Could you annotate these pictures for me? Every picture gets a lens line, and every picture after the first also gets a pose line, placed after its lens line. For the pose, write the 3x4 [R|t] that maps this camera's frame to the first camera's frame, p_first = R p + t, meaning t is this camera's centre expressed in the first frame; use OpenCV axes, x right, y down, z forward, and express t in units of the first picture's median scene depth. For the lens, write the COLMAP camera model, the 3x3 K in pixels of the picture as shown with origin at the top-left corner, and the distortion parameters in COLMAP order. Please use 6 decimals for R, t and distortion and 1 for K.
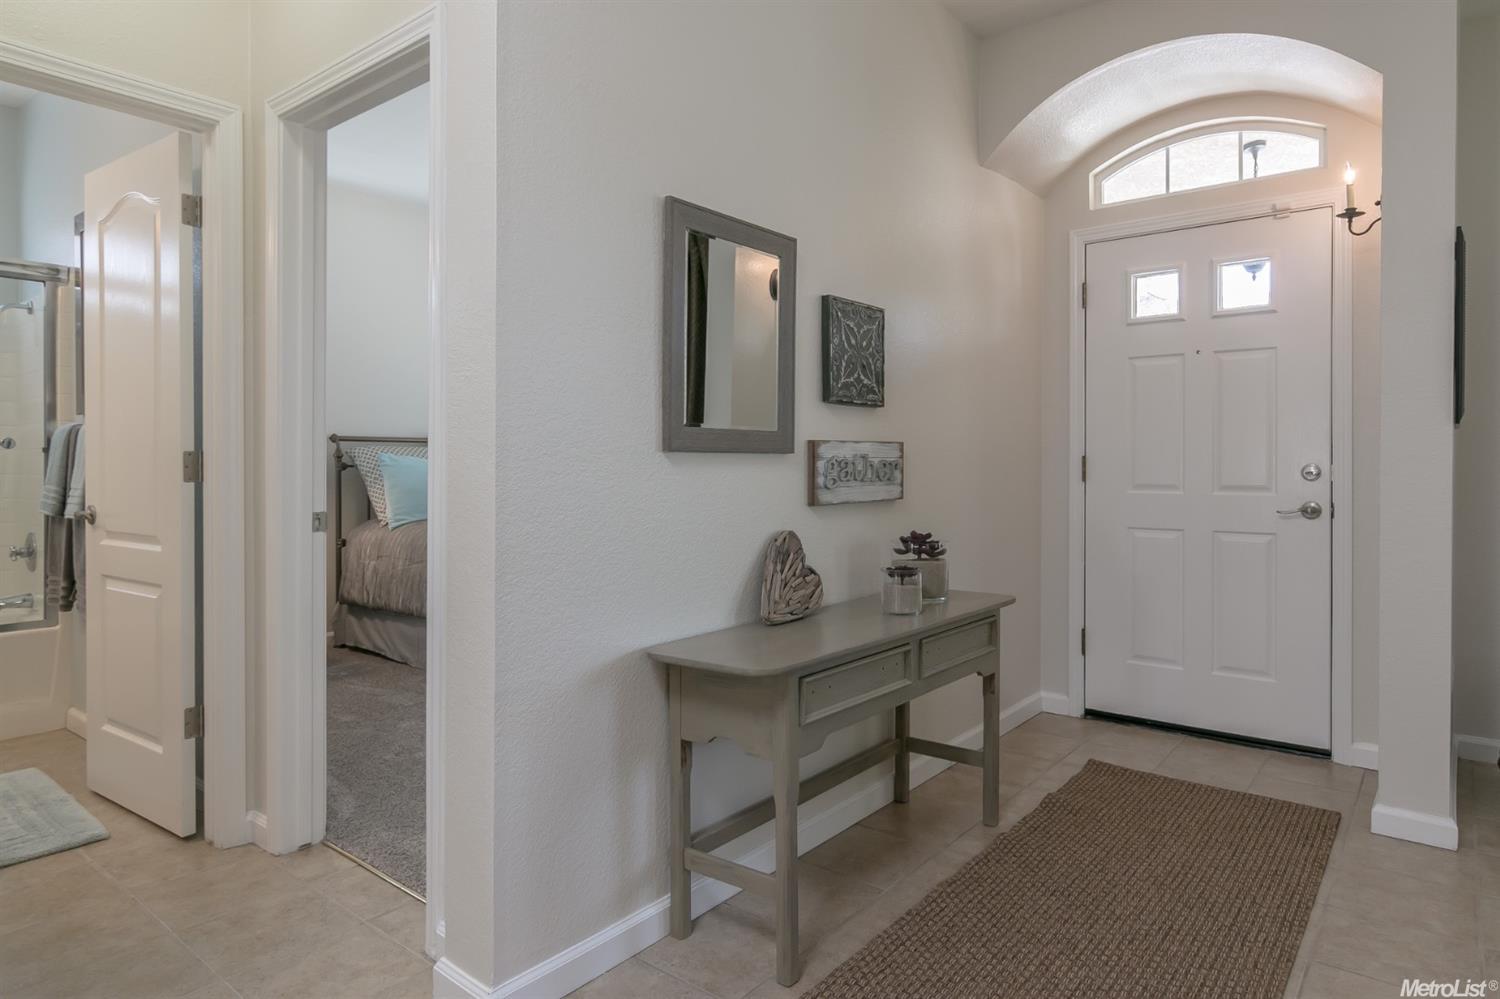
lens RADIAL K [[838.1, 0, 766.7], [0, 838.1, 465.1], [0, 0, 1]] dist [-0.012660, -0.000530]
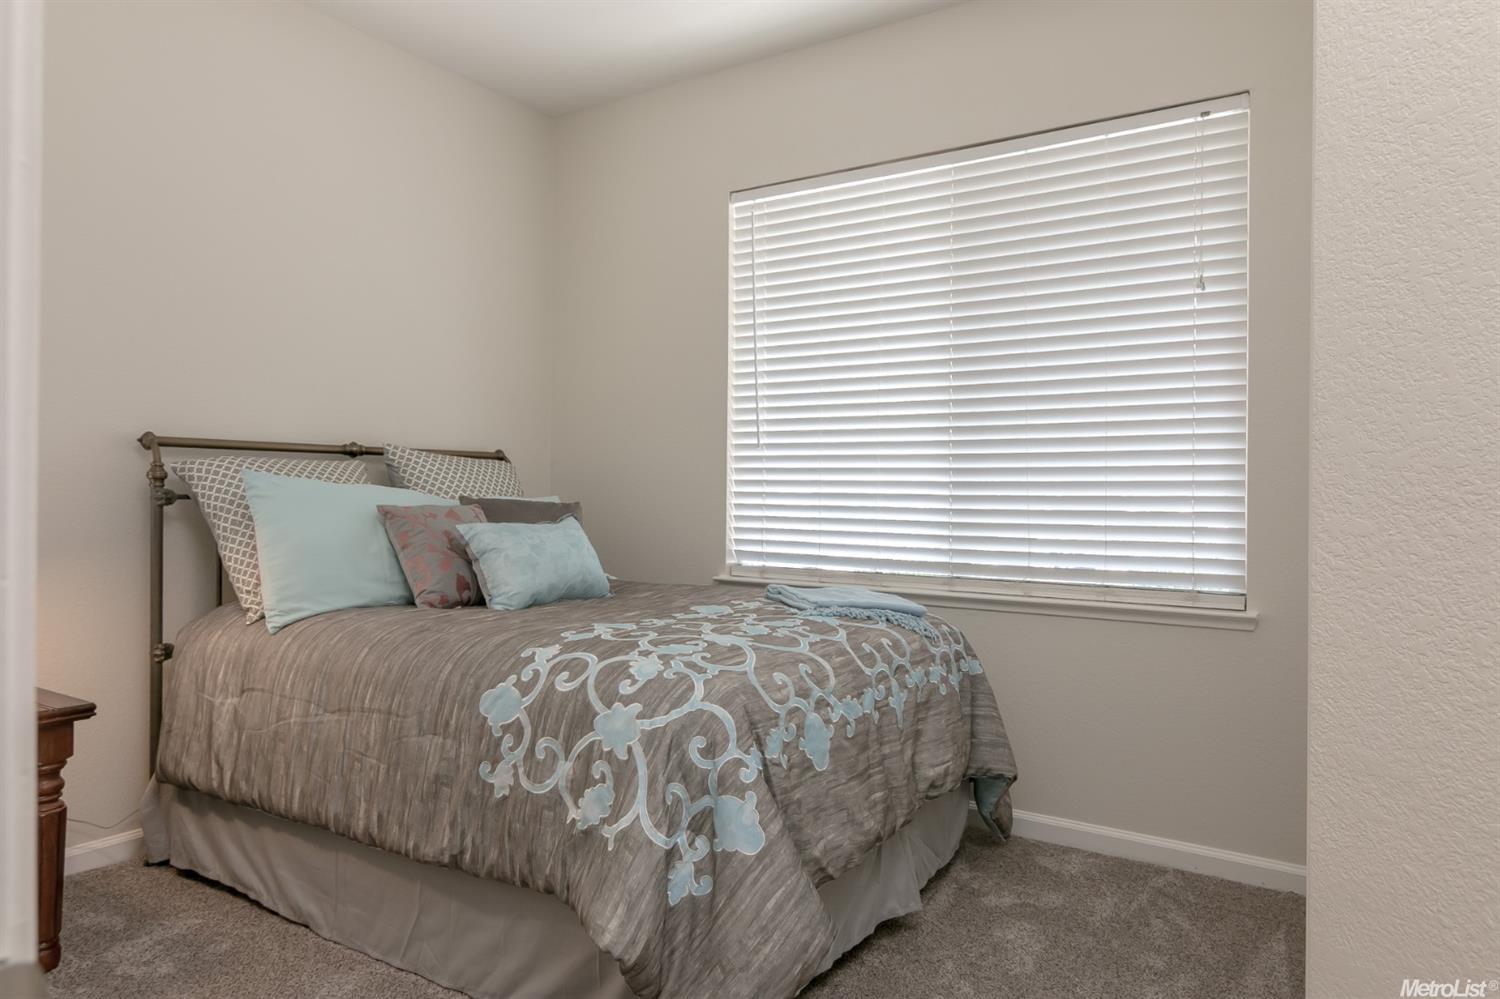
lens RADIAL K [[969.7, 0, 751.7], [0, 969.7, 500.7], [0, 0, 1]] dist [-0.000124, 0.001866]
pose [[0.997368, 0.006345, 0.072229, -0.213840], [-0.006290, 0.999980, -0.000994, 0.001908], [-0.072234, 0.000537, 0.997388, 0.422894]]
